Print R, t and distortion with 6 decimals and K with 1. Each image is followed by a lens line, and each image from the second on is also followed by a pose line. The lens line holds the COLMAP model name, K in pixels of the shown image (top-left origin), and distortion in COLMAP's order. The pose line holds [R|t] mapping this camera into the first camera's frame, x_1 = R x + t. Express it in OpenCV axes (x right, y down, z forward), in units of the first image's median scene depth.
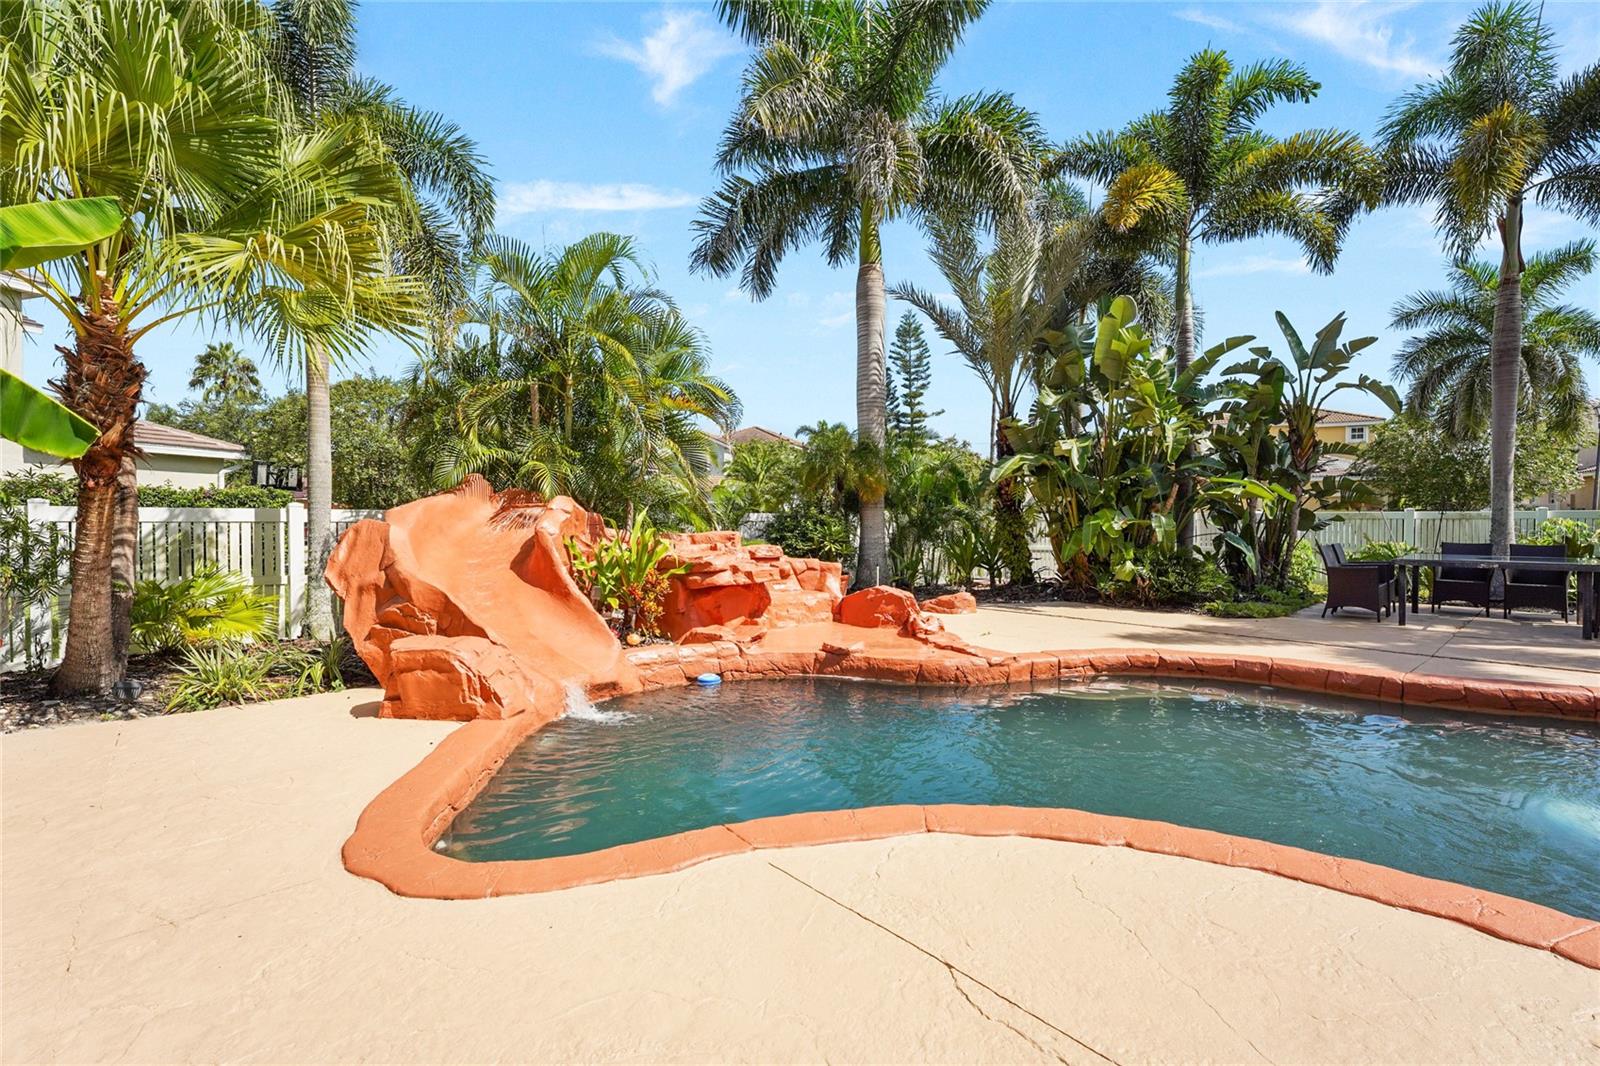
lens RADIAL K [[718.2, 0, 807.9], [0, 718.2, 527.2], [0, 0, 1]] dist [0.003130, 0.001020]
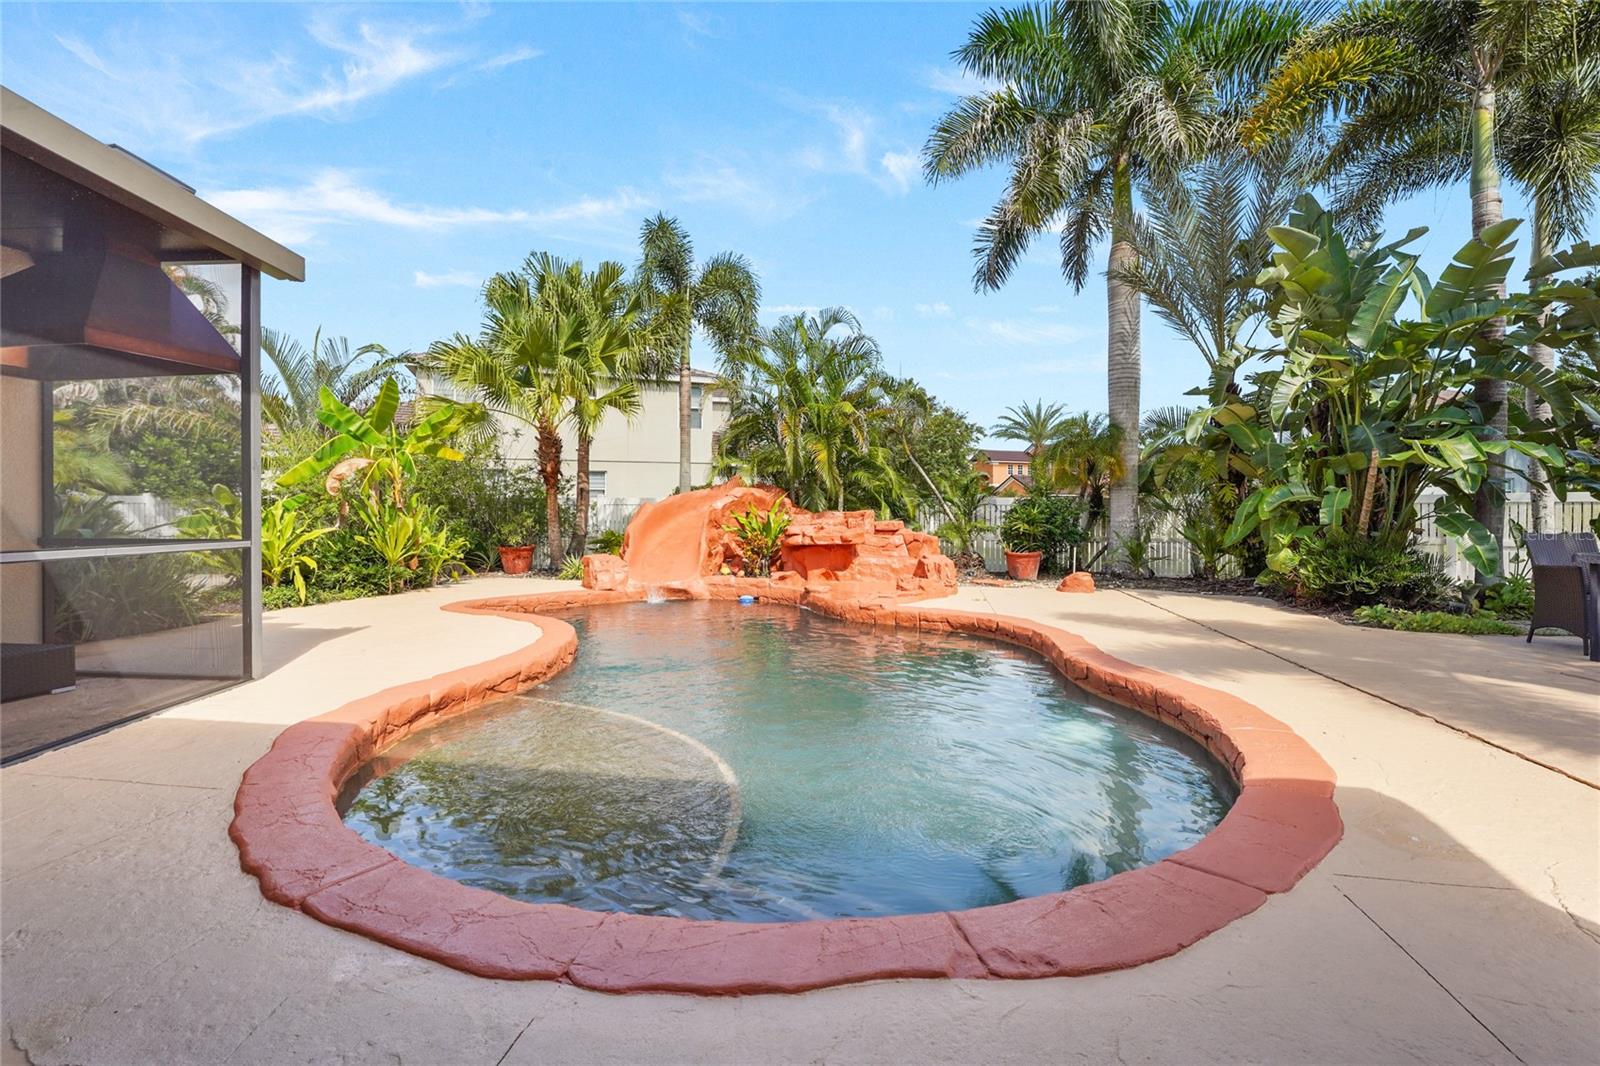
lens RADIAL K [[721.3, 0, 801.5], [0, 721.3, 514.5], [0, 0, 1]] dist [-0.001119, 0.000187]
pose [[0.609133, 0.003128, -0.793062, 0.988646], [-0.009384, 0.999951, -0.003264, 0.021574], [0.793013, 0.009431, 0.609132, 0.090625]]
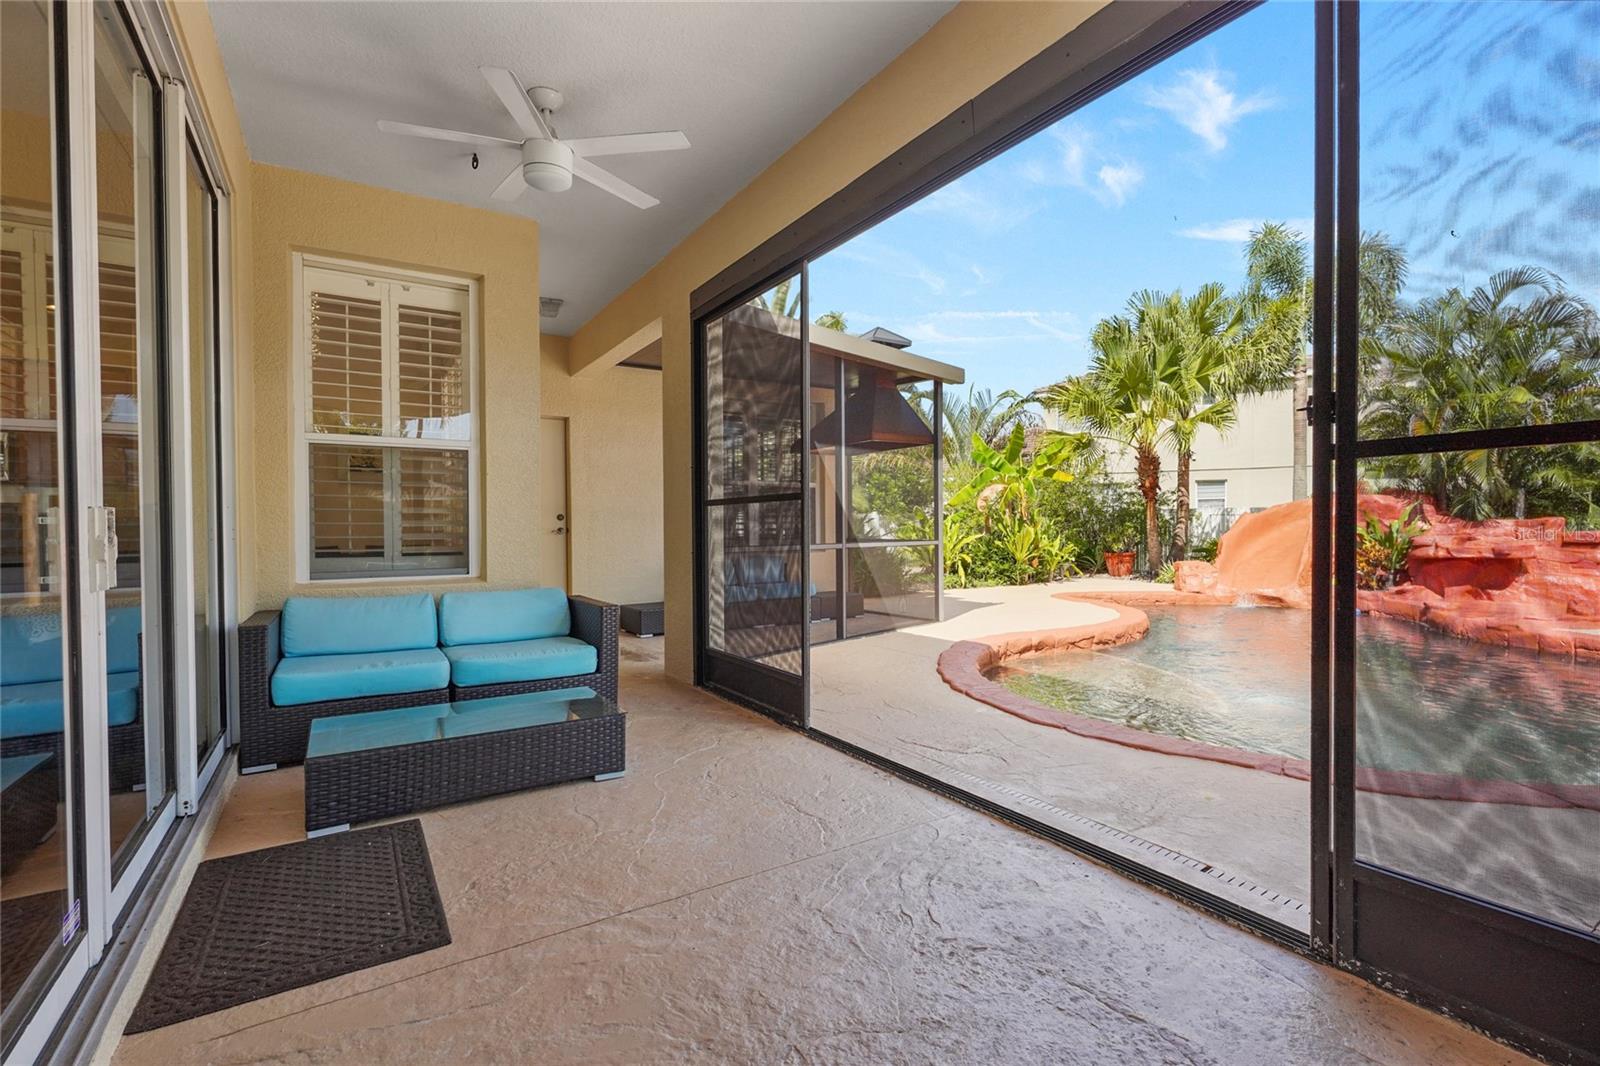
lens RADIAL K [[715.3, 0, 800.0], [0, 715.3, 533.0], [0, 0, 1]] dist [-0.001826, 0.000441]
pose [[-0.171469, 0.013422, -0.985098, 1.282526], [-0.004050, 0.999889, 0.014329, 0.020194], [0.985181, 0.006447, -0.171395, 0.072703]]
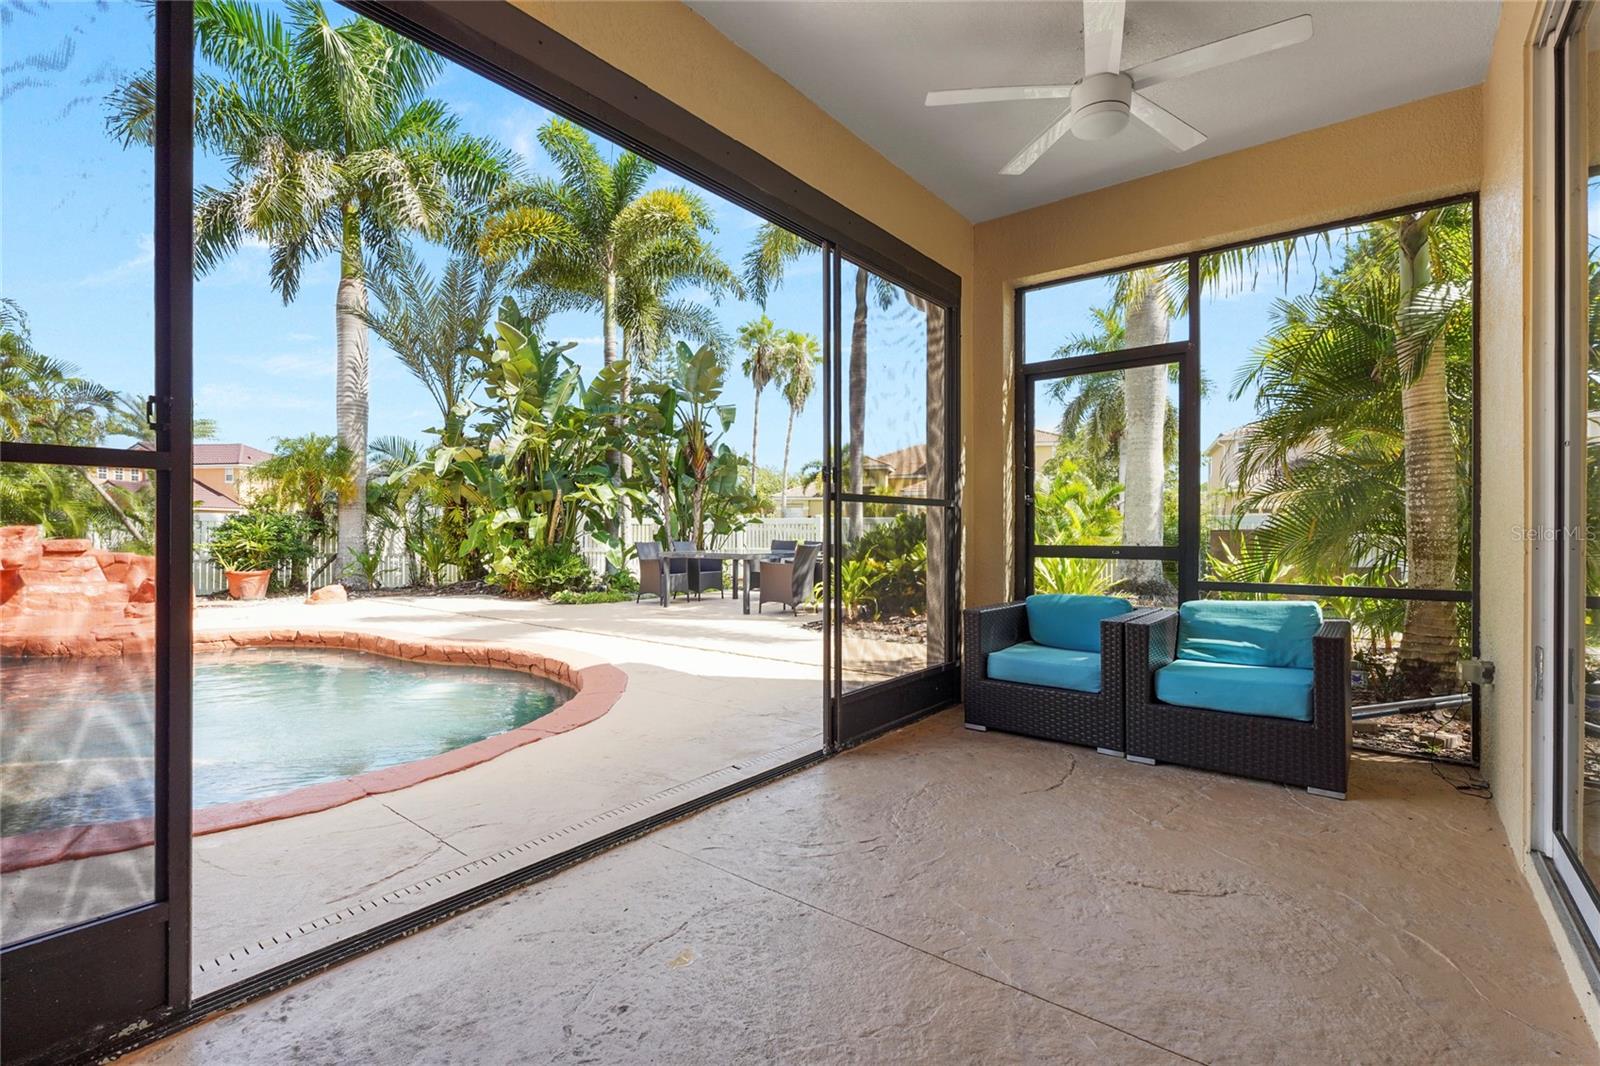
lens RADIAL K [[723.0, 0, 801.8], [0, 723.0, 527.5], [0, 0, 1]] dist [-0.002374, 0.000191]
pose [[0.987011, 0.004351, 0.160594, 0.938778], [-0.001987, 0.999887, -0.014873, 0.023508], [-0.160641, 0.014360, 0.986908, -0.247345]]
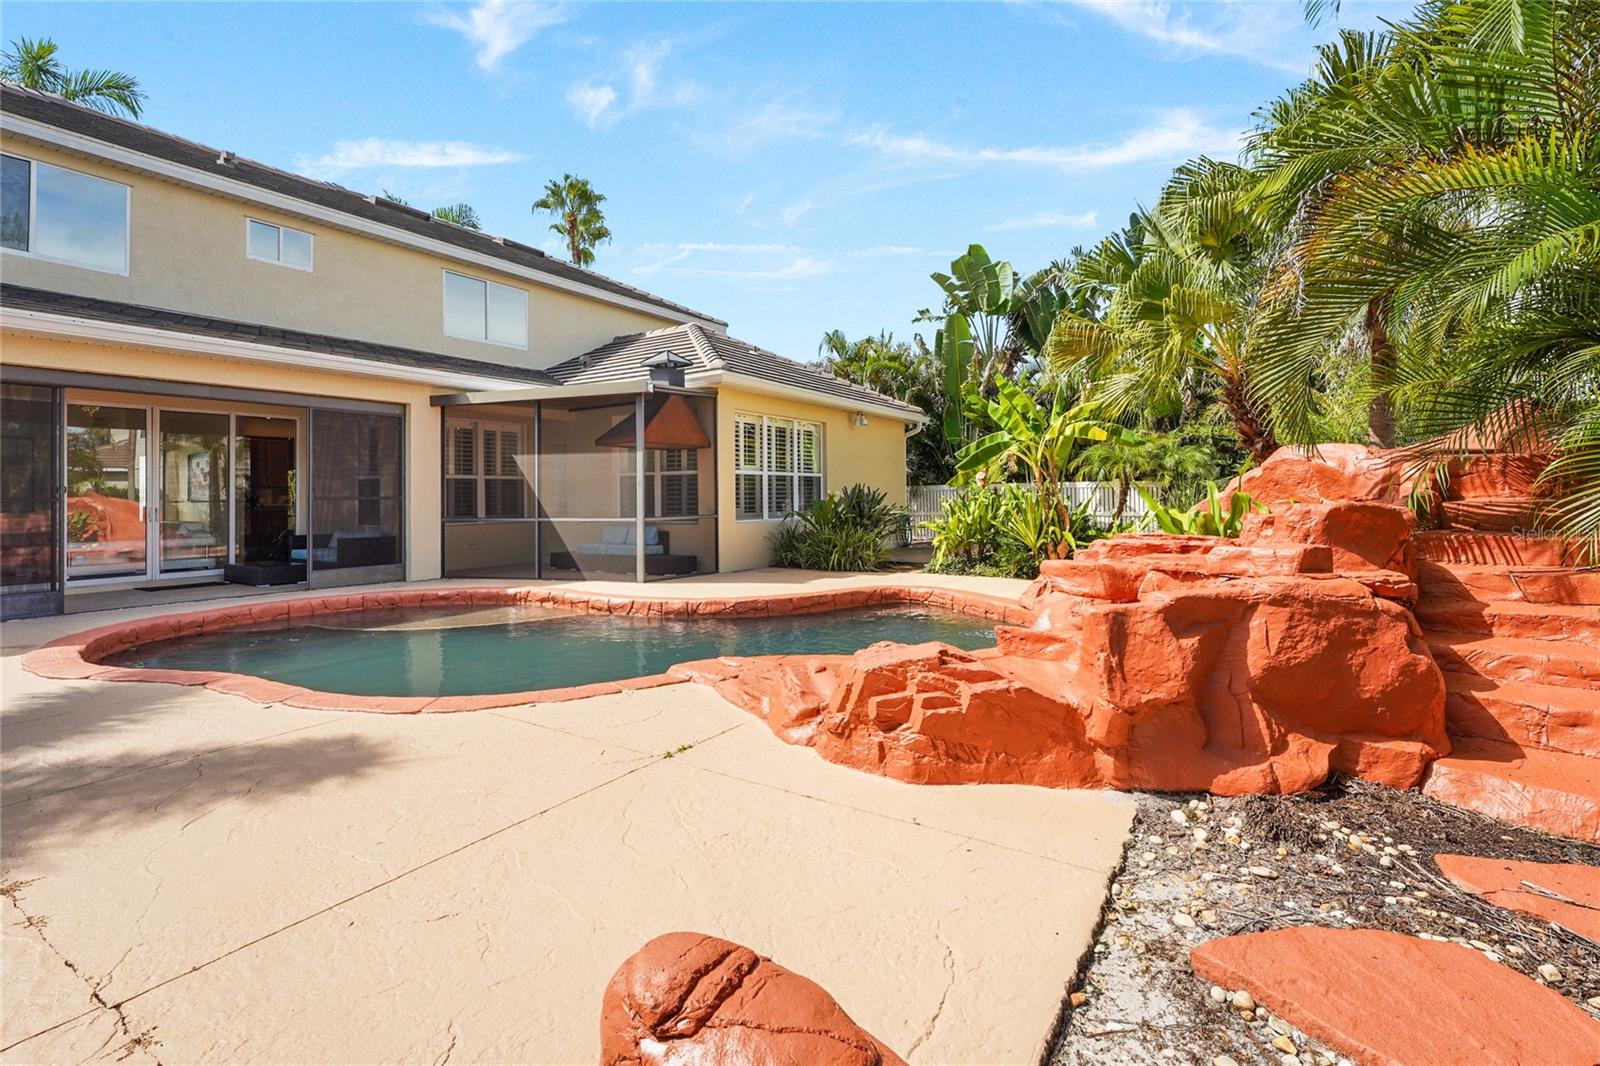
lens RADIAL K [[732.0, 0, 794.5], [0, 732.0, 478.0], [0, 0, 1]] dist [-0.000567, 0.000164]
pose [[-0.966356, 0.006838, -0.257117, 0.292946], [0.010548, 0.999859, -0.013055, -0.005270], [0.256992, -0.015327, -0.966292, 1.466088]]
